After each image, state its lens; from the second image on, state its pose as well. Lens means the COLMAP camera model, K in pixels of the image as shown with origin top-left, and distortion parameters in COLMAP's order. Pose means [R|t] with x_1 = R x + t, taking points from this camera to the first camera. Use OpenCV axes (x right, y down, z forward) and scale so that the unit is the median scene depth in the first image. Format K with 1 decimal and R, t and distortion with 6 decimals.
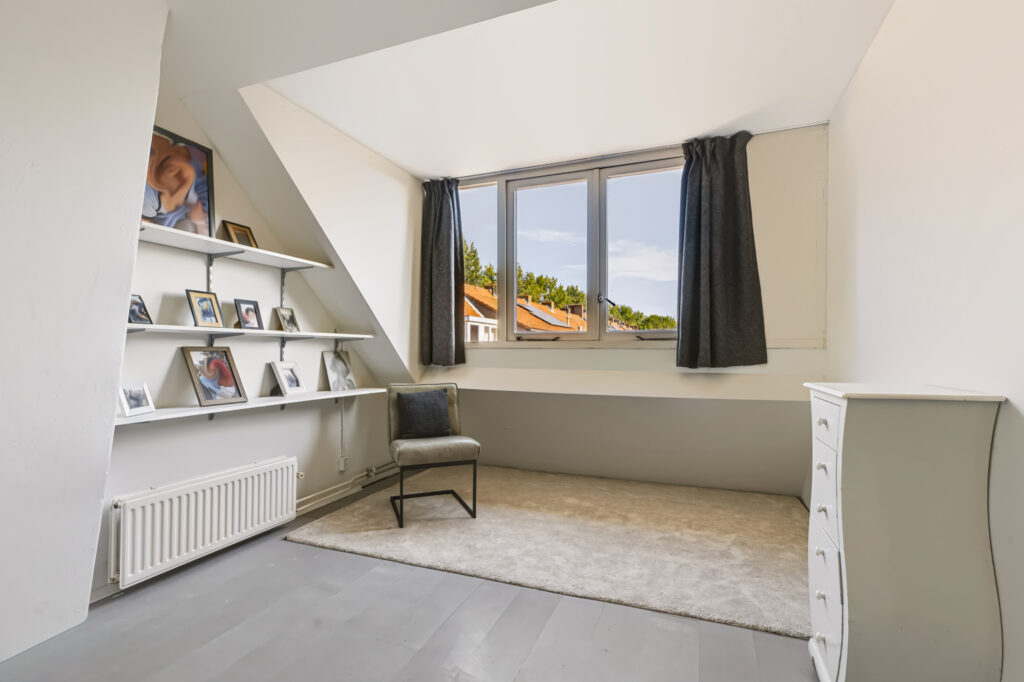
lens RADIAL K [[465.5, 0, 513.4], [0, 465.5, 349.0], [0, 0, 1]] dist [0.000812, 0.000144]
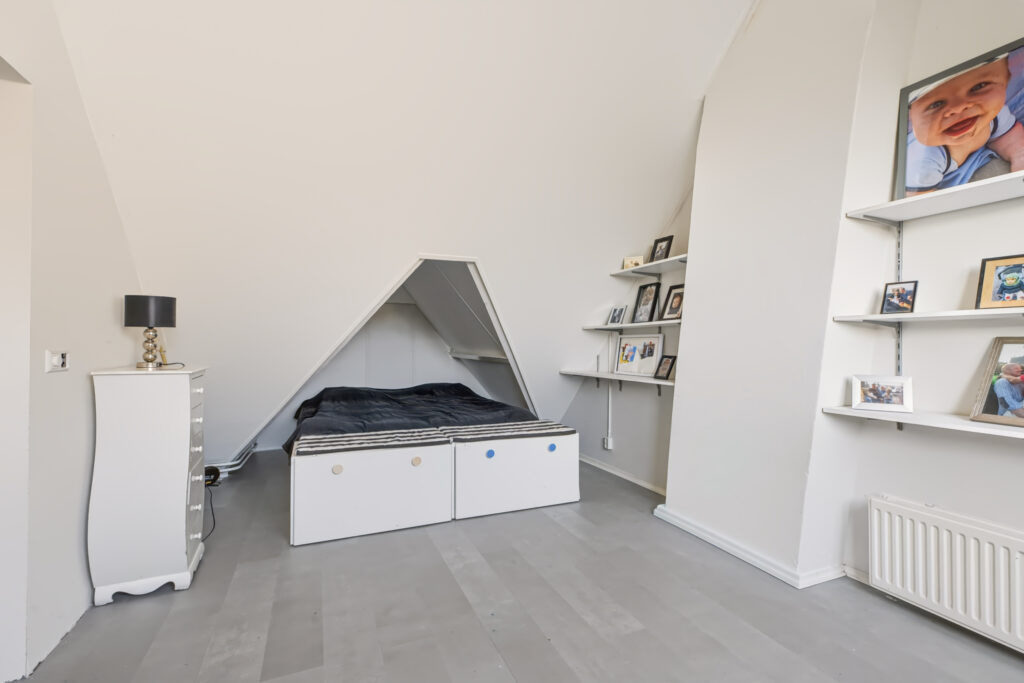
lens RADIAL K [[459.2, 0, 513.8], [0, 459.2, 338.1], [0, 0, 1]] dist [-0.000300, -0.000032]
pose [[-0.702163, -0.009357, -0.711955, 0.262962], [0.001681, 0.999889, -0.014798, 0.004711], [0.712014, -0.011587, -0.702069, 0.792551]]
